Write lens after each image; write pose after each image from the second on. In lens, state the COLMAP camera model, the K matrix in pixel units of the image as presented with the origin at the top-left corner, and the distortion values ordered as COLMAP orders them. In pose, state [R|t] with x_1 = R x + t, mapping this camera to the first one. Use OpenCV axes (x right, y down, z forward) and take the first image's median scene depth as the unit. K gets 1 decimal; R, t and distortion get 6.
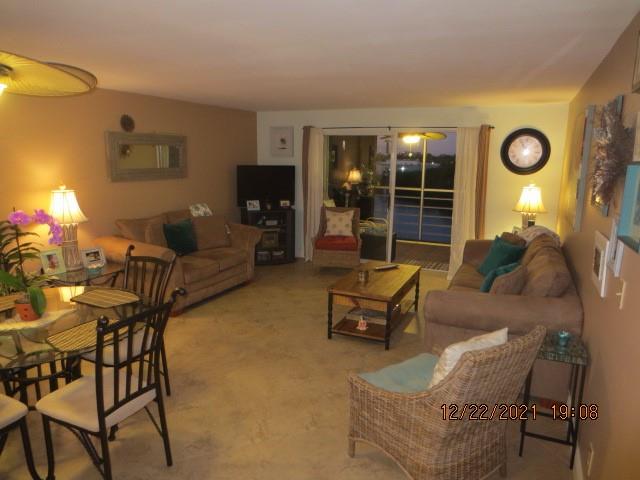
lens RADIAL K [[455.9, 0, 323.4], [0, 455.9, 239.3], [0, 0, 1]] dist [-0.031731, 0.016399]
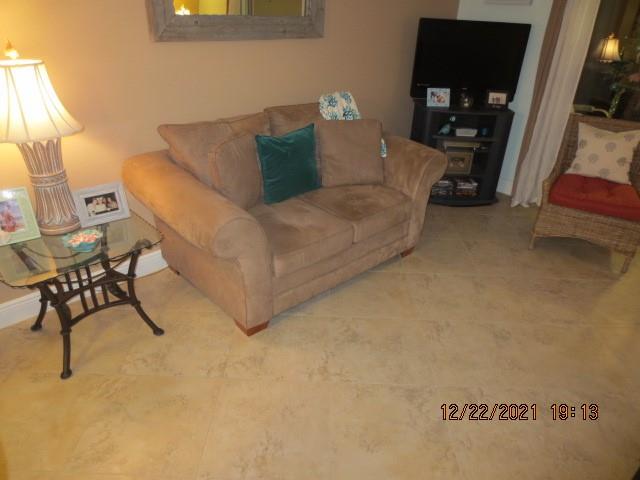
lens RADIAL K [[455.9, 0, 323.7], [0, 455.9, 243.8], [0, 0, 1]] dist [-0.031731, 0.016399]
pose [[0.929141, 0.194182, -0.314628, -0.101522], [-0.093919, 0.947023, 0.307127, -0.084633], [0.357599, -0.255814, 0.898155, 0.550242]]
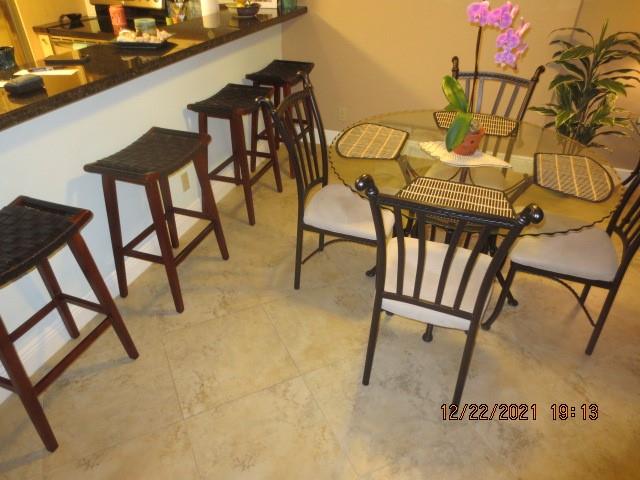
lens RADIAL K [[455.9, 0, 325.2], [0, 455.9, 245.6], [0, 0, 1]] dist [-0.031731, 0.016399]
pose [[0.097240, 0.566141, -0.818553, 0.045833], [-0.206405, 0.816041, 0.539884, -0.037802], [0.973623, 0.116455, 0.196206, 0.300434]]
